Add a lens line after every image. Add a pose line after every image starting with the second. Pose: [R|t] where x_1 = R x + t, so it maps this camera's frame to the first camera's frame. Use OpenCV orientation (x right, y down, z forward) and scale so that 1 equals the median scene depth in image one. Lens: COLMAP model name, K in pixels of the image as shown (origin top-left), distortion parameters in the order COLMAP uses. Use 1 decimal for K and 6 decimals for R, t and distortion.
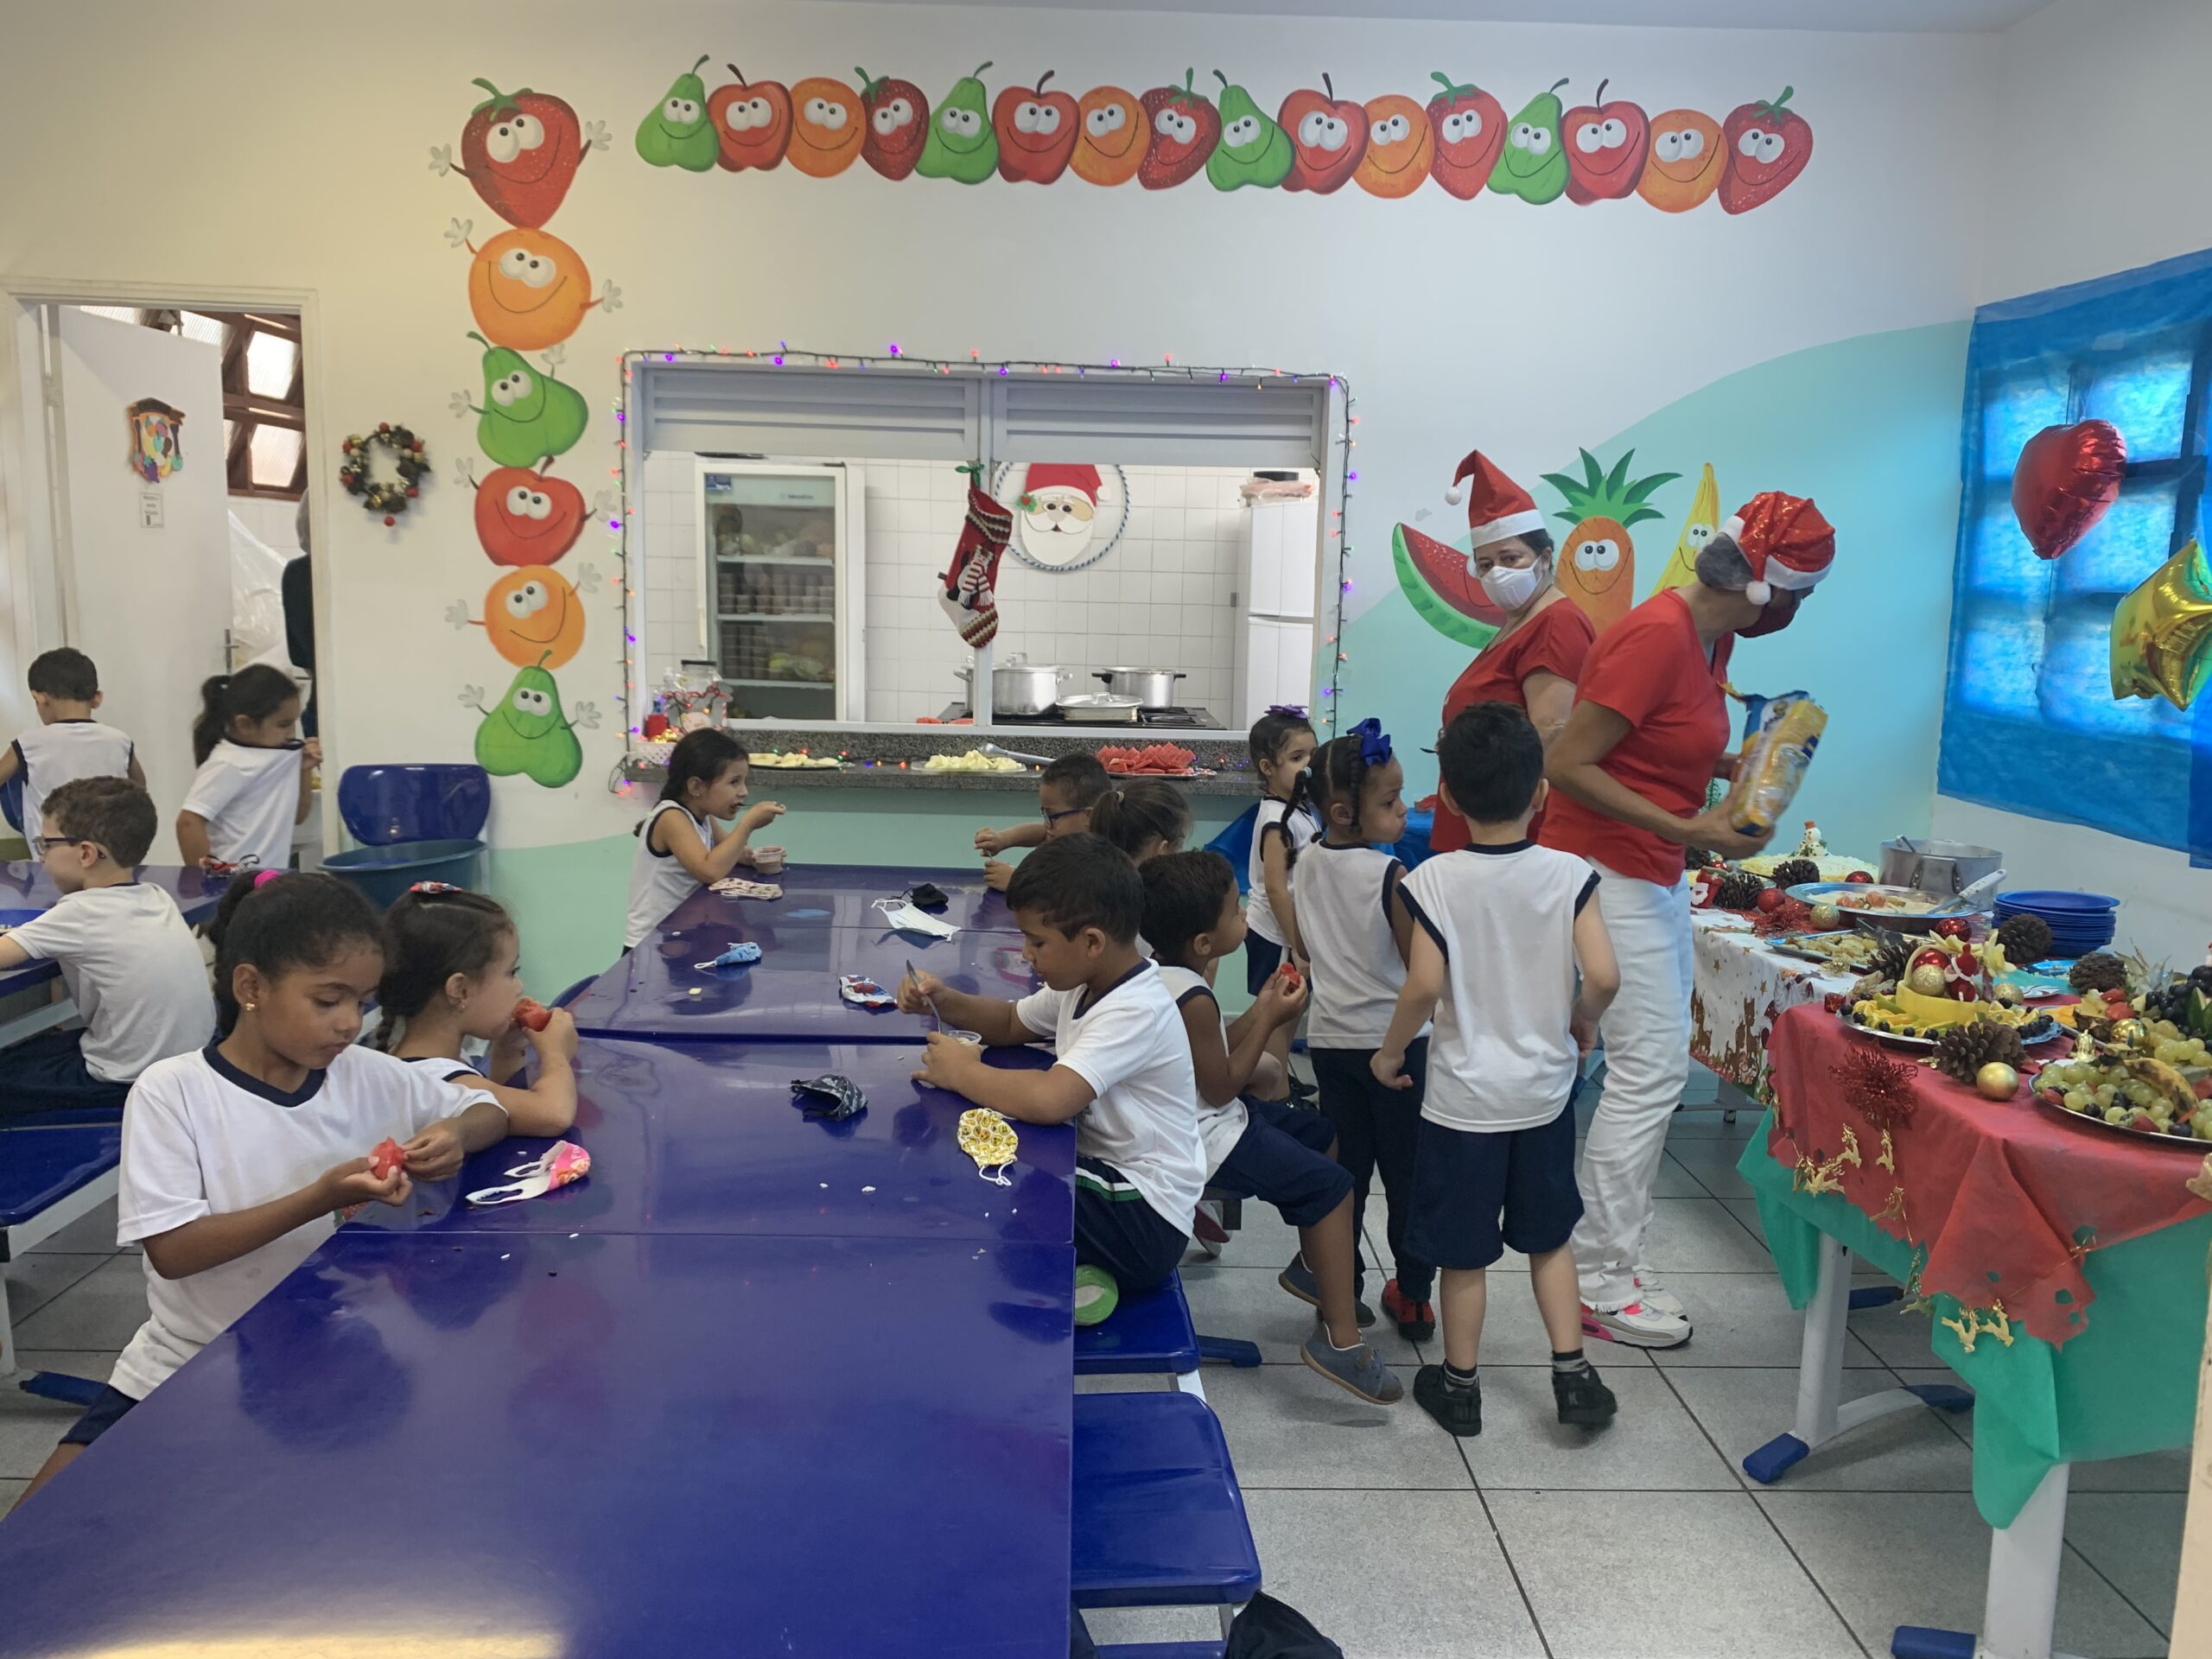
lens RADIAL K [[1706.9, 0, 1128.8], [0, 1706.9, 822.4], [0, 0, 1]] dist [0.012526, -0.008642]
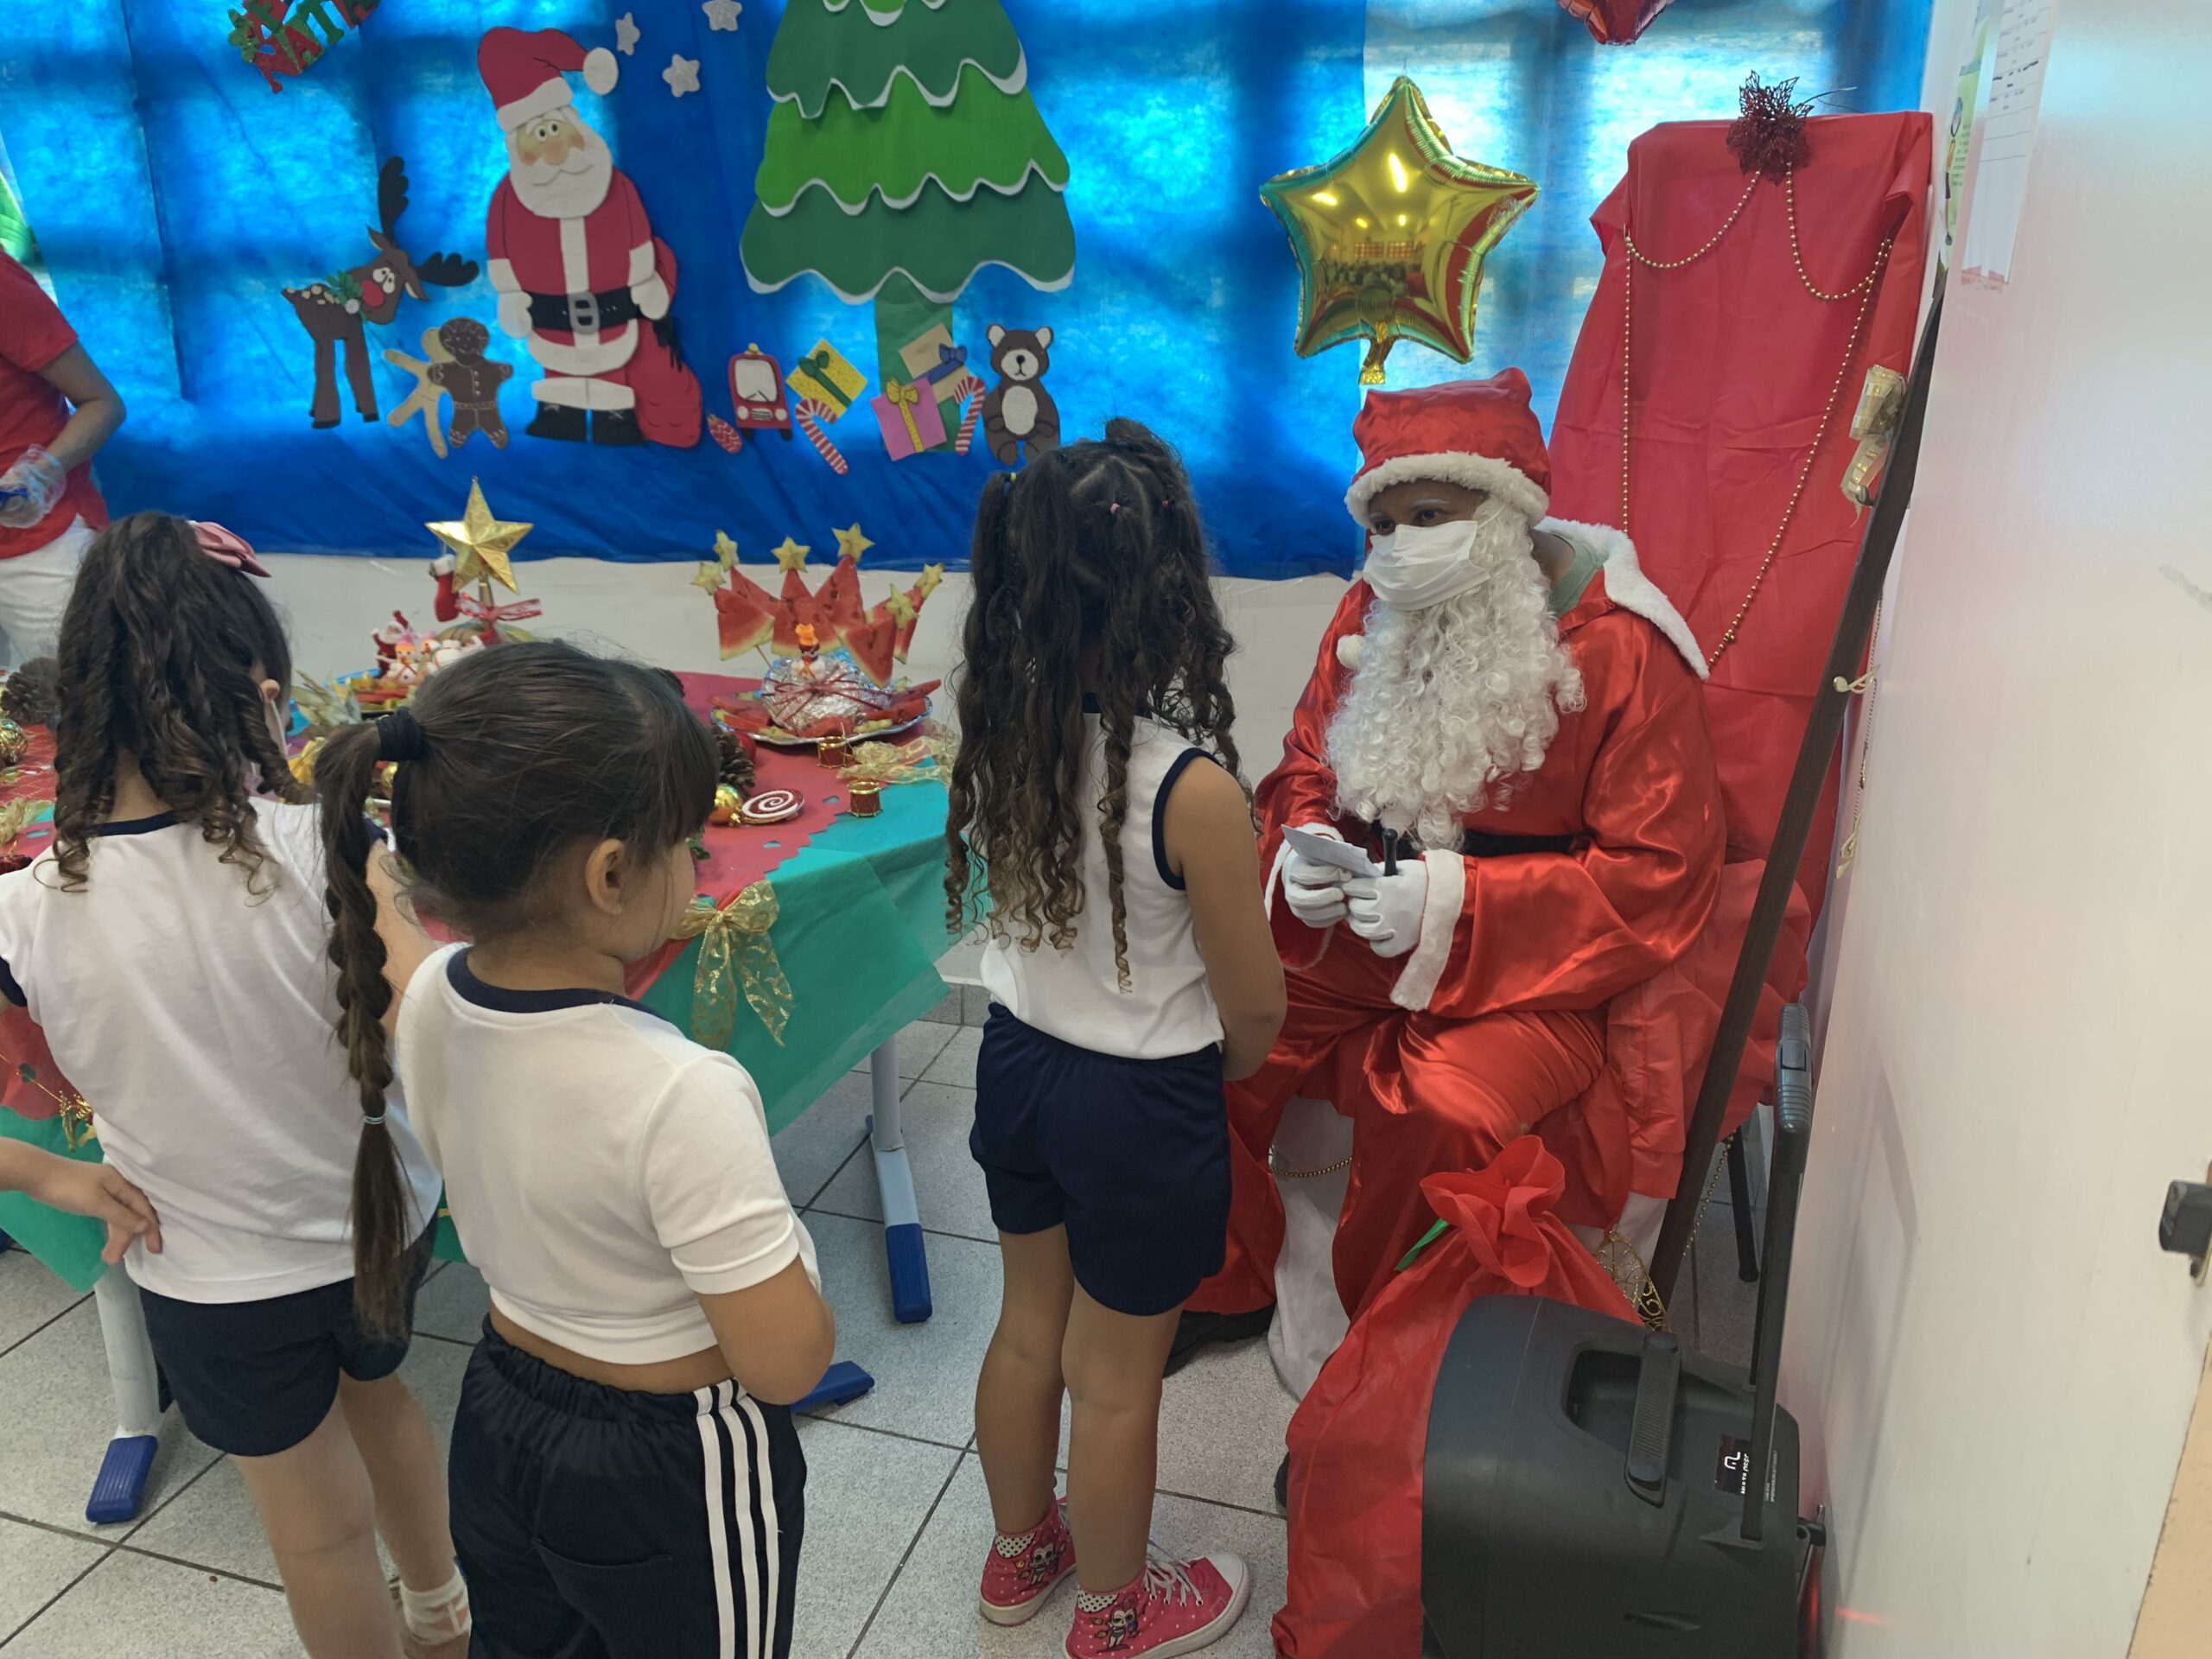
lens RADIAL K [[1706.9, 0, 1100.5], [0, 1706.9, 820.7], [0, 0, 1]] dist [0.012526, -0.008642]
pose [[0.325517, -0.322927, 0.888683, -0.025858], [0.139119, 0.946000, 0.292796, -0.029006], [-0.935246, 0.028322, 0.352864, 0.215755]]
